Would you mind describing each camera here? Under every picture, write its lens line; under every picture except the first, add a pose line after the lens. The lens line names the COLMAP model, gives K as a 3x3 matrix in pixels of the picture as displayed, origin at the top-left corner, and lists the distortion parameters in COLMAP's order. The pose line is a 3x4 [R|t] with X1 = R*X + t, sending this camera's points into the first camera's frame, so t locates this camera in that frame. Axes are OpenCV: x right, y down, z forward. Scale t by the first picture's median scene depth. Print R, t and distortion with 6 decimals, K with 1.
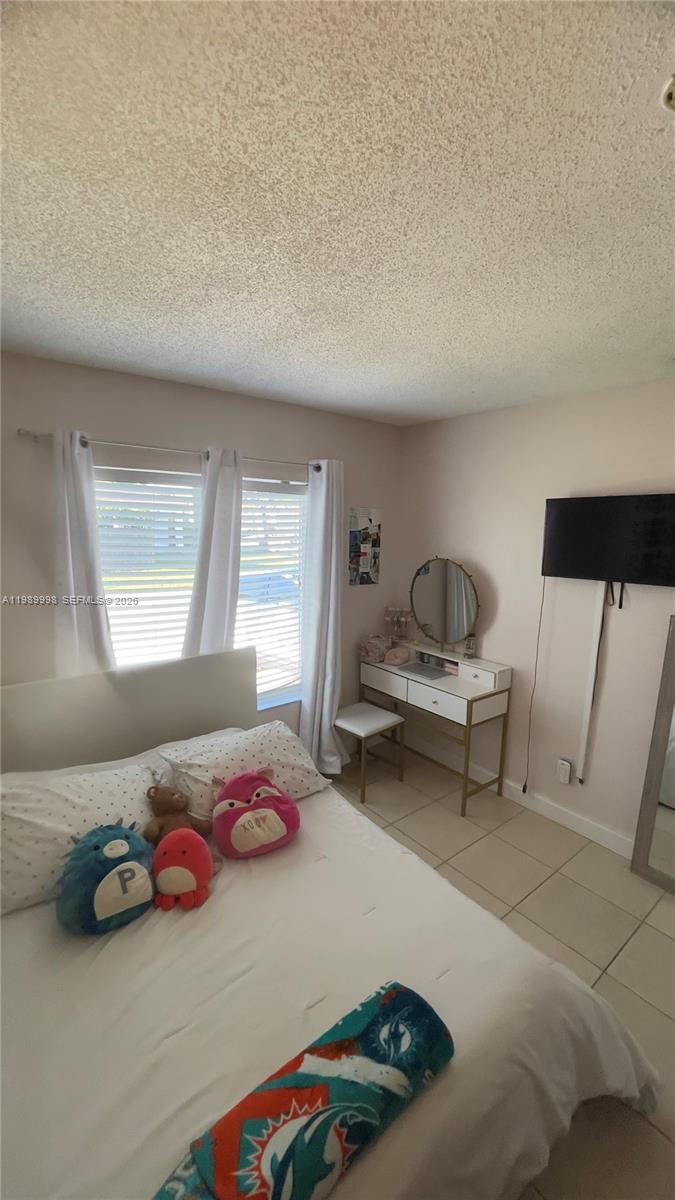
lens RADIAL K [[485.8, 0, 338.4], [0, 485.8, 601.6], [0, 0, 1]] dist [-0.006902, 0.003370]
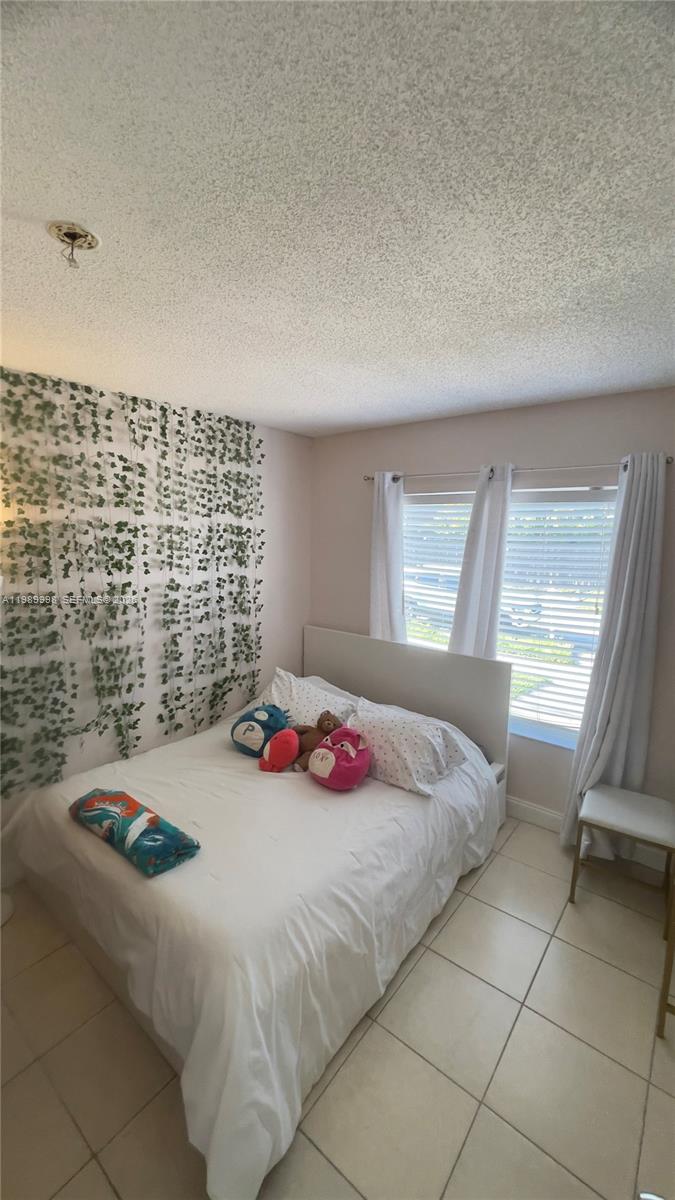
lens RADIAL K [[485.8, 0, 336.5], [0, 485.8, 599.0], [0, 0, 1]] dist [-0.006902, 0.003370]
pose [[0.217611, 0.120382, -0.968583, 0.918612], [-0.173912, 0.981267, 0.082885, -0.070915], [0.960417, 0.150411, 0.234470, 0.576363]]
